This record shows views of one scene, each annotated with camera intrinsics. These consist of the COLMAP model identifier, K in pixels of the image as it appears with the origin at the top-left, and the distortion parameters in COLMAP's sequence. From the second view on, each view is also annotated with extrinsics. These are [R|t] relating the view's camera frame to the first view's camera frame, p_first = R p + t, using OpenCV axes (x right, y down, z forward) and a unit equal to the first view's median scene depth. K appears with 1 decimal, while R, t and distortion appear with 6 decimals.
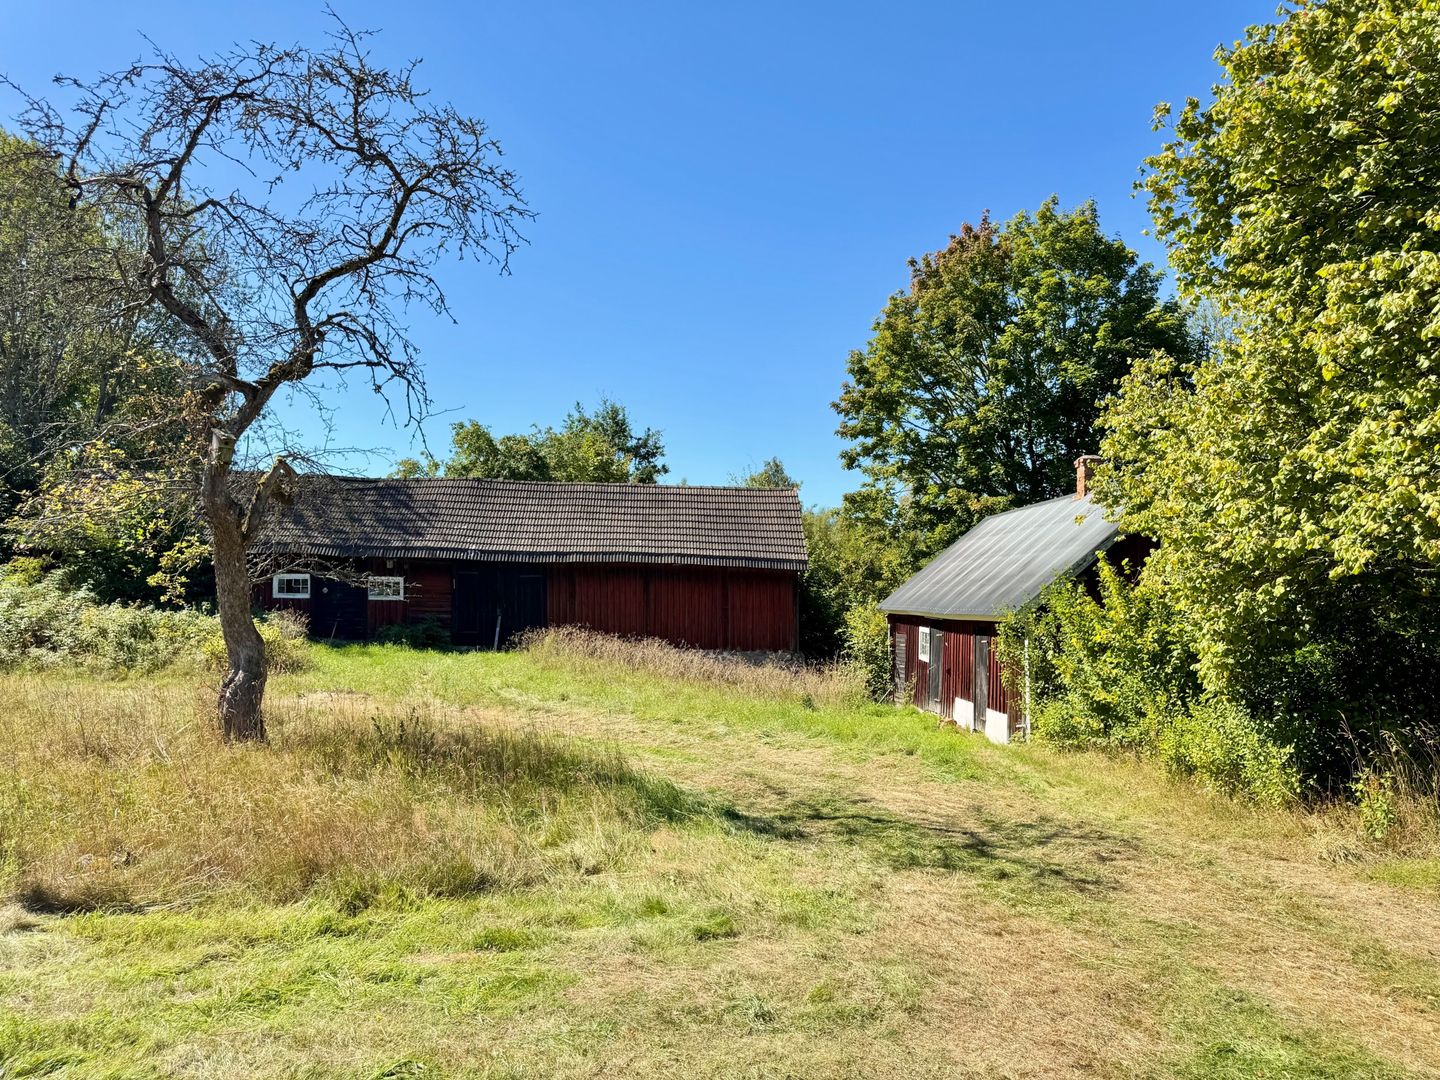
lens RADIAL K [[1000.2, 0, 720.9], [0, 1000.2, 544.4], [0, 0, 1]] dist [0.049414, -0.031288]
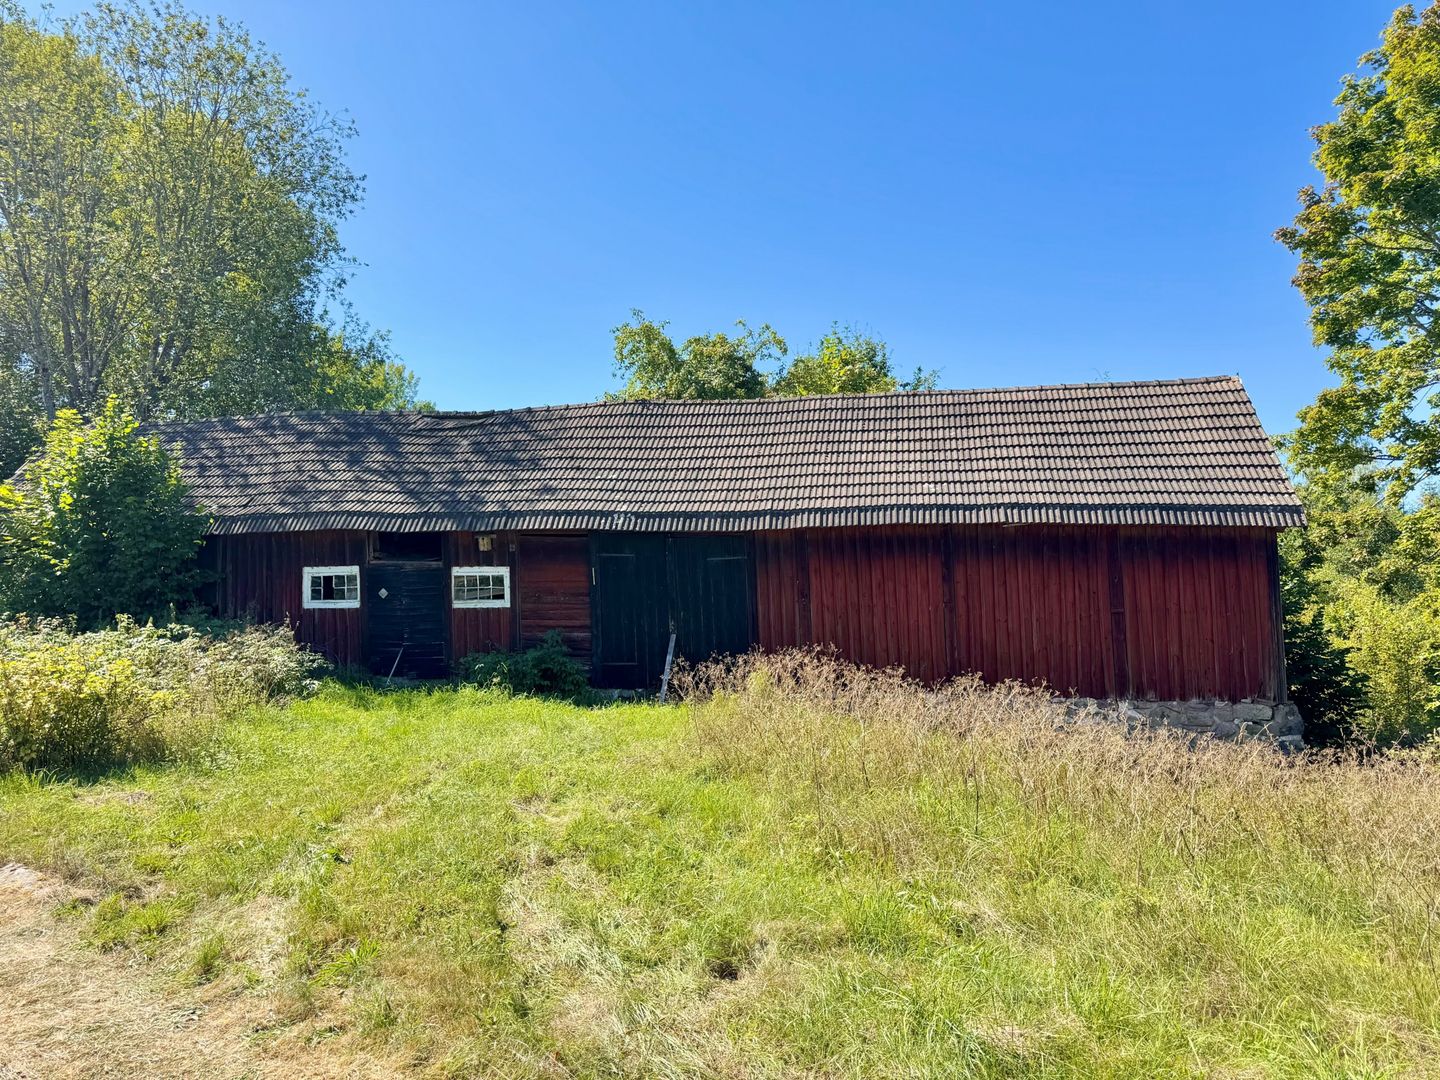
lens RADIAL K [[1000.2, 0, 719.8], [0, 1000.2, 541.9], [0, 0, 1]] dist [0.049414, -0.031288]
pose [[0.966475, -0.037837, -0.253957, -0.057401], [0.031364, 0.999073, -0.029489, 0.038663], [0.254837, 0.020535, 0.966766, 0.483533]]
